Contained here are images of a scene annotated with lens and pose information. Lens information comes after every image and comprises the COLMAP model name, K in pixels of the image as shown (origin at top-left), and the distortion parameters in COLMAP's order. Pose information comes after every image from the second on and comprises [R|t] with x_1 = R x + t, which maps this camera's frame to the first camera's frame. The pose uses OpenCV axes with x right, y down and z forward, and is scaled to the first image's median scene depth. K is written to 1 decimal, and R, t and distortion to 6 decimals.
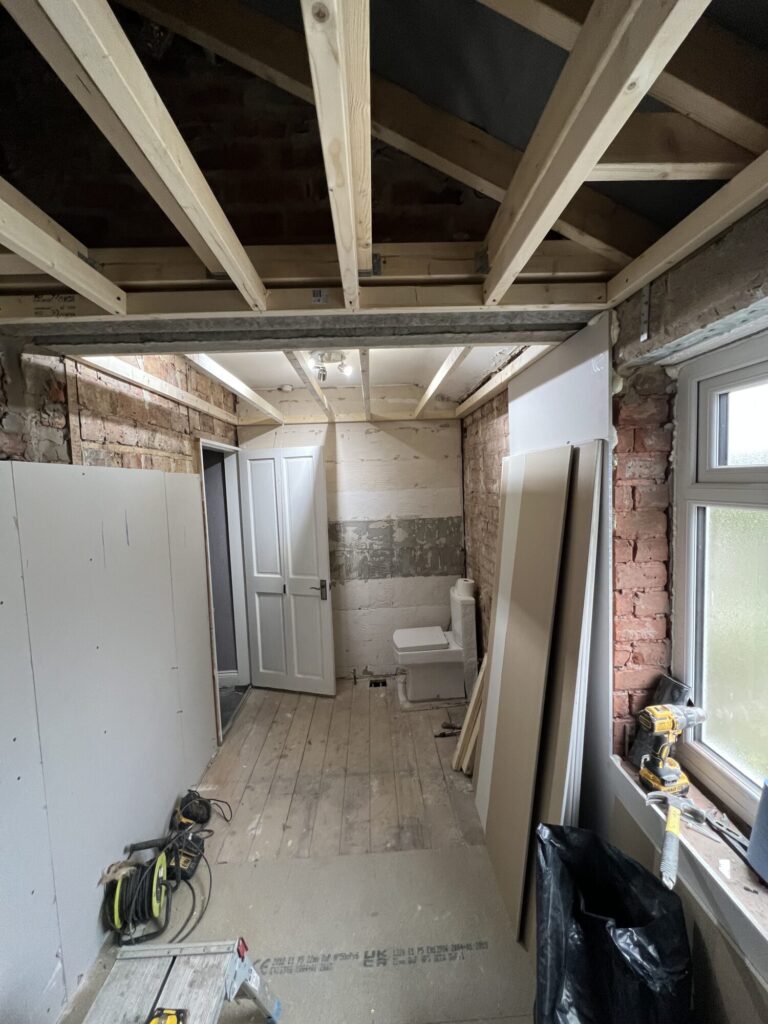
lens RADIAL K [[410.4, 0, 387.6], [0, 410.4, 509.7], [0, 0, 1]] dist [0.000630, 0.000011]
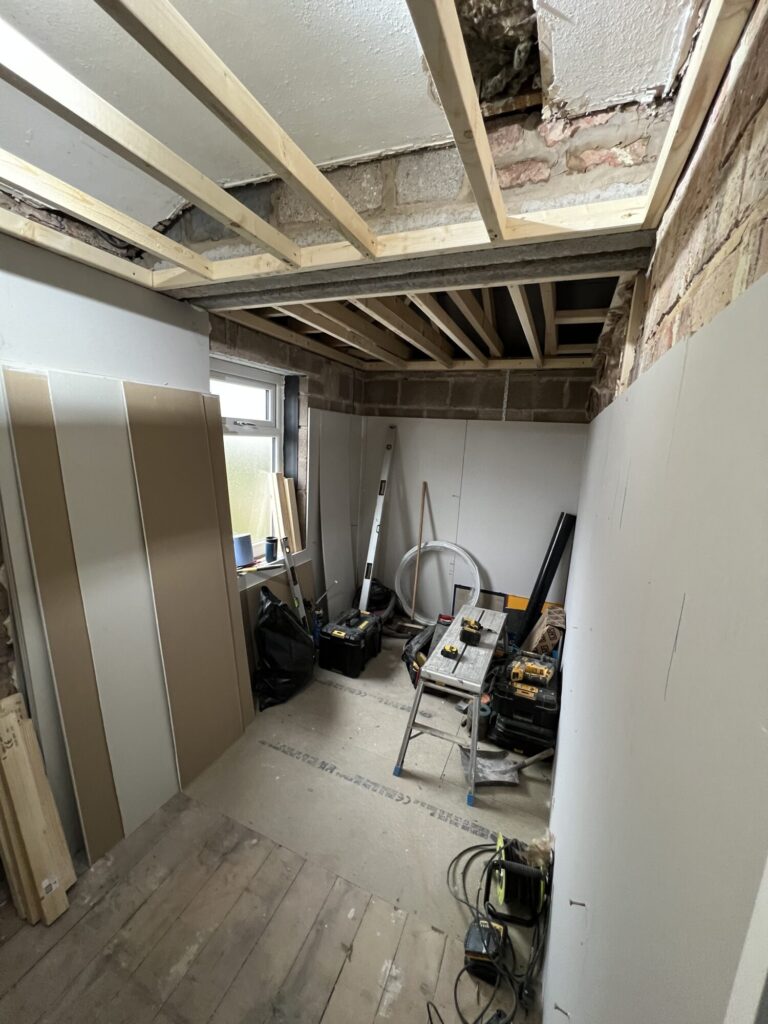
lens RADIAL K [[410.4, 0, 386.2], [0, 410.4, 514.0], [0, 0, 1]] dist [0.000630, 0.000011]
pose [[-0.904813, -0.084136, 0.417413, -0.646370], [0.013619, 0.974065, 0.225858, -0.049754], [-0.425591, 0.210044, -0.880201, 1.759735]]
